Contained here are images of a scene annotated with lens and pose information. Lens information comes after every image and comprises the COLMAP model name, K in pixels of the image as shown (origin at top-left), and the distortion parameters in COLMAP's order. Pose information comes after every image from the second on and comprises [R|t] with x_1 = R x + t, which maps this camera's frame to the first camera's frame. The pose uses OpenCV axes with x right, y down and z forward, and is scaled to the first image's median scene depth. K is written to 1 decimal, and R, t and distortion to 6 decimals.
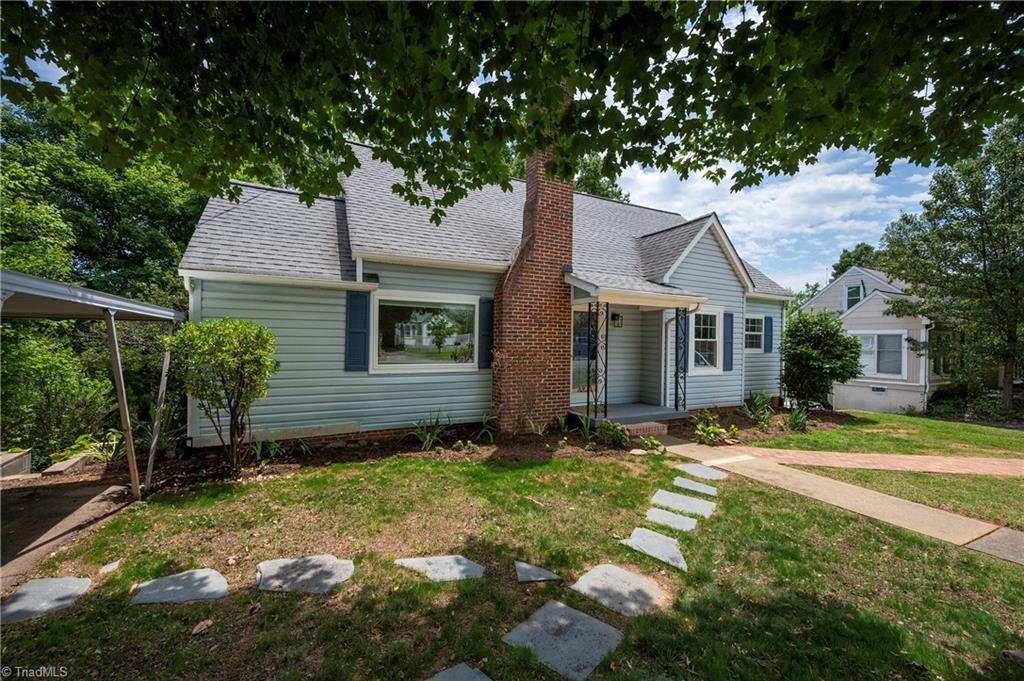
lens RADIAL K [[409.0, 0, 512.0], [0, 409.0, 340.5], [0, 0, 1]] dist [-0.001383, -0.000407]
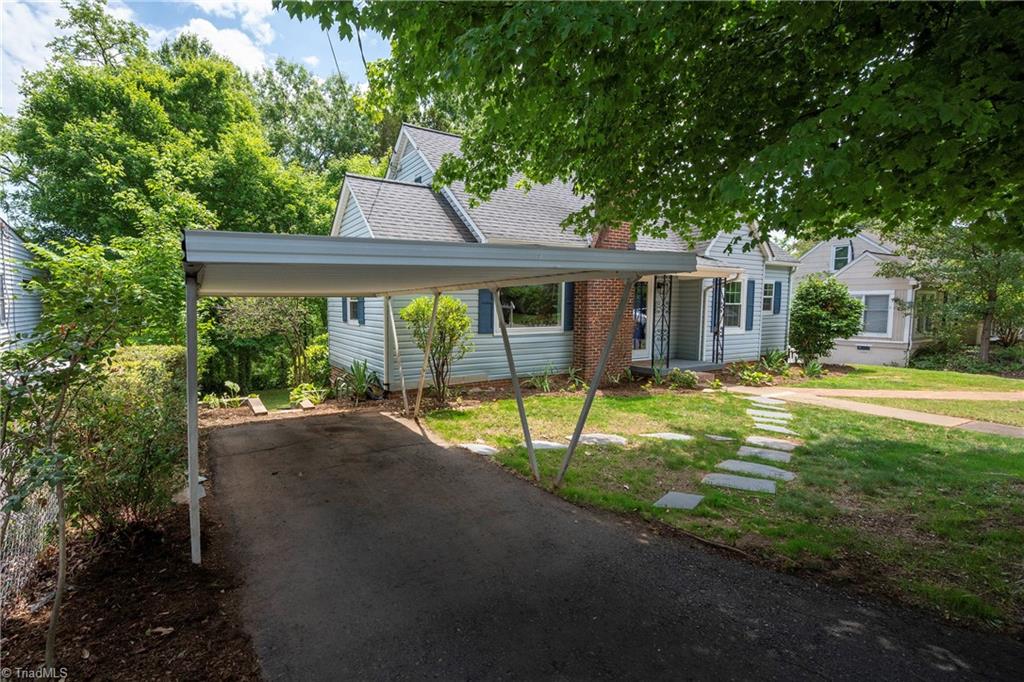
lens RADIAL K [[409.0, 0, 512.0], [0, 409.0, 341.0], [0, 0, 1]] dist [-0.001383, -0.000407]
pose [[0.999630, -0.017233, 0.021048, -0.158733], [0.015391, 0.996284, 0.084737, -0.004127], [-0.022430, -0.084382, 0.996181, -0.130500]]
